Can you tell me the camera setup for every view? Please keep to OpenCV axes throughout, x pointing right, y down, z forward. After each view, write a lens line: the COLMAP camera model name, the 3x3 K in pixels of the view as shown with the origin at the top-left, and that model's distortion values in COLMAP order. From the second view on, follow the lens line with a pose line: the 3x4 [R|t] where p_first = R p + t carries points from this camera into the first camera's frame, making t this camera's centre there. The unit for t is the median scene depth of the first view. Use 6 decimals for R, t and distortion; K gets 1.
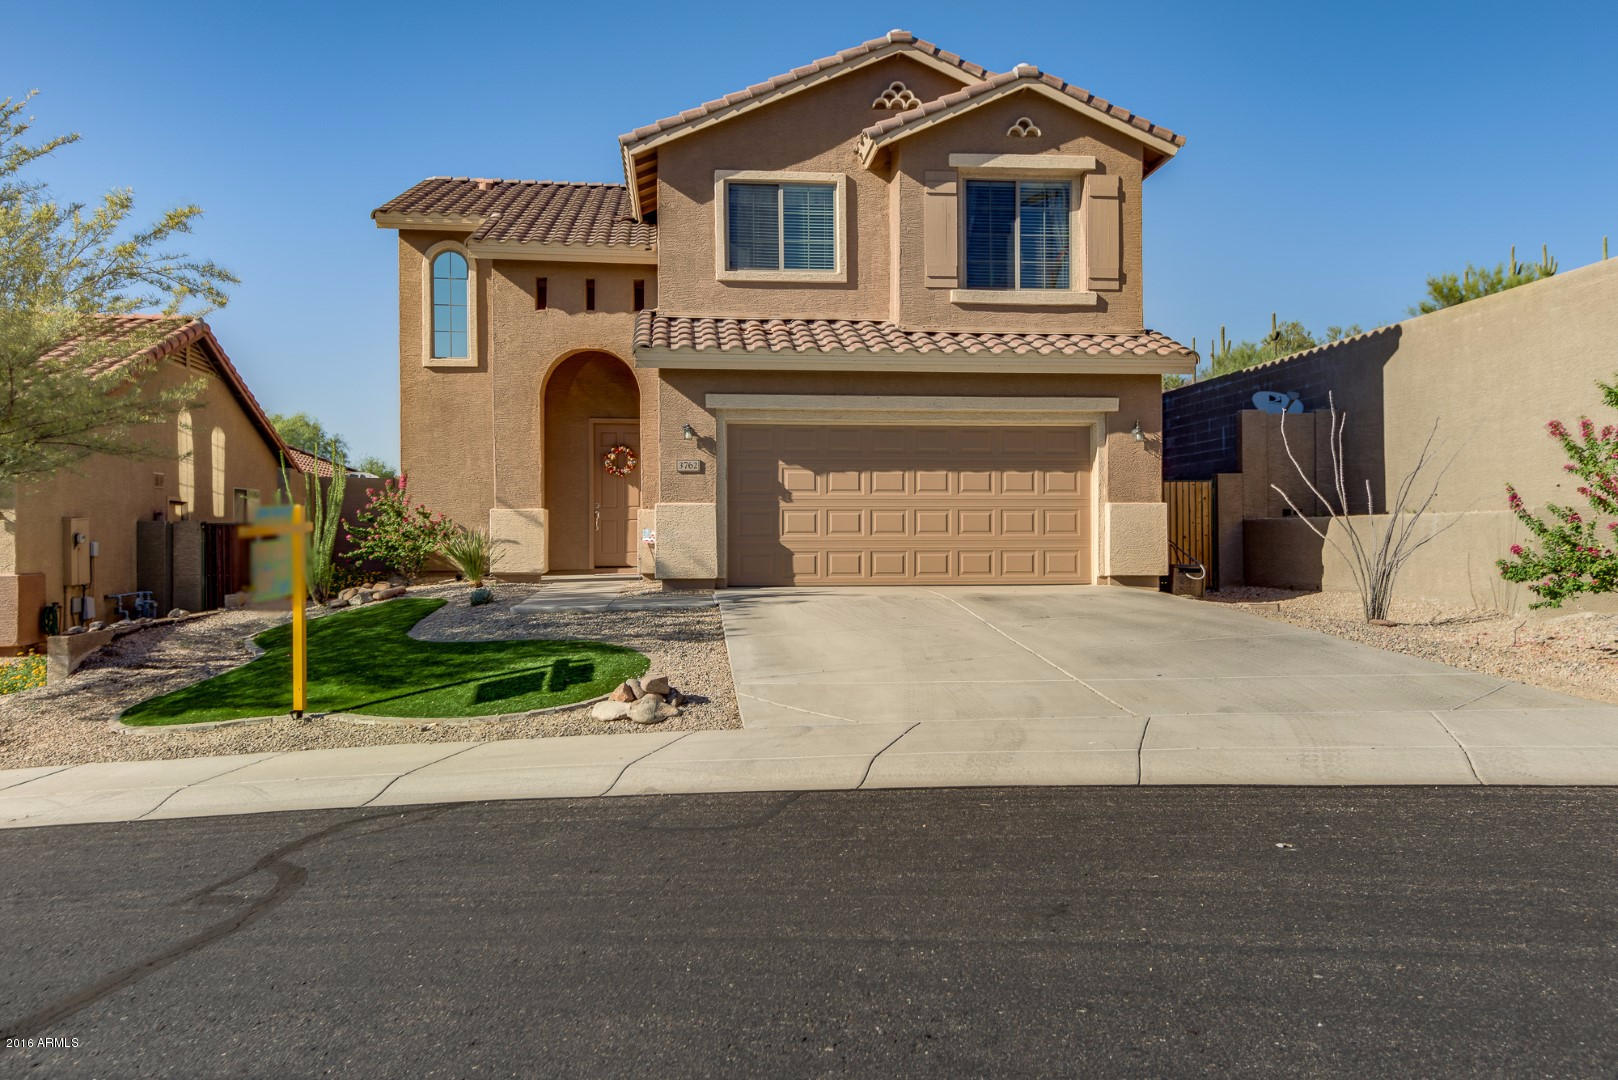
lens RADIAL K [[1190.6, 0, 808.8], [0, 1190.6, 538.3], [0, 0, 1]] dist [0.026925, 0.001747]
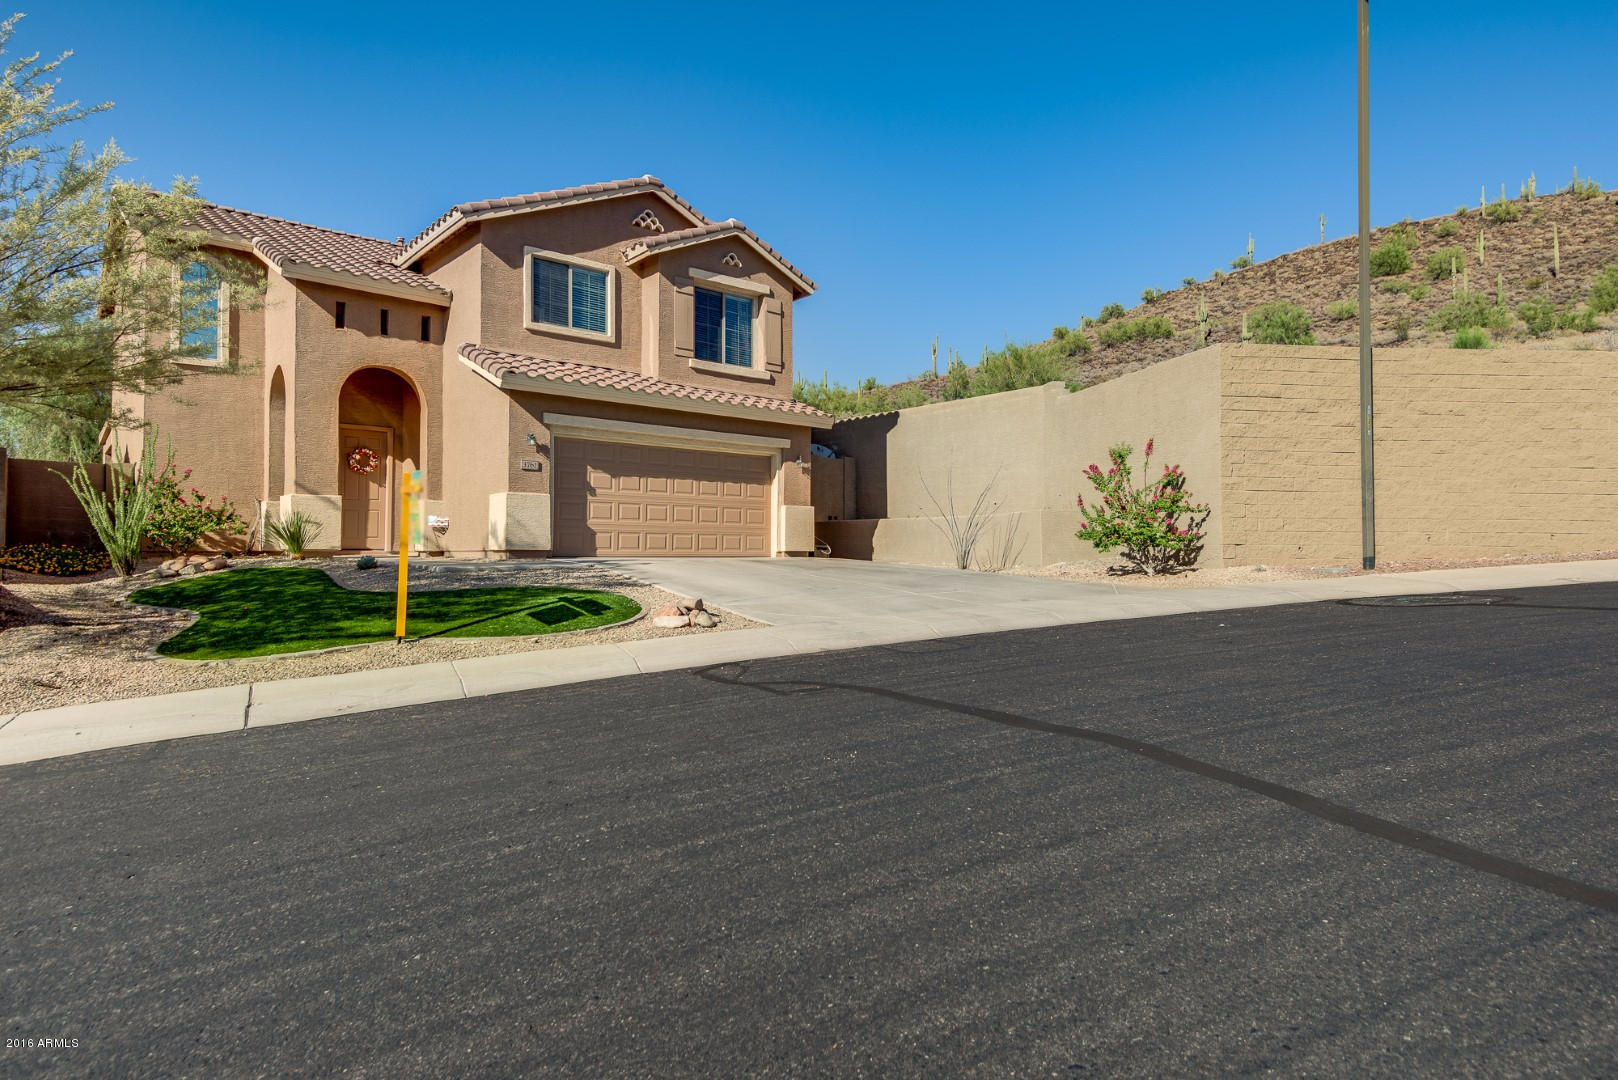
lens RADIAL K [[918.5, 0, 810.3], [0, 918.5, 540.4], [0, 0, 1]] dist [0.003677, 0.000873]
pose [[0.816486, 0.014844, 0.577174, -0.409861], [-0.004499, 0.999803, -0.019348, 0.039159], [-0.577347, 0.013200, 0.816392, -0.016917]]
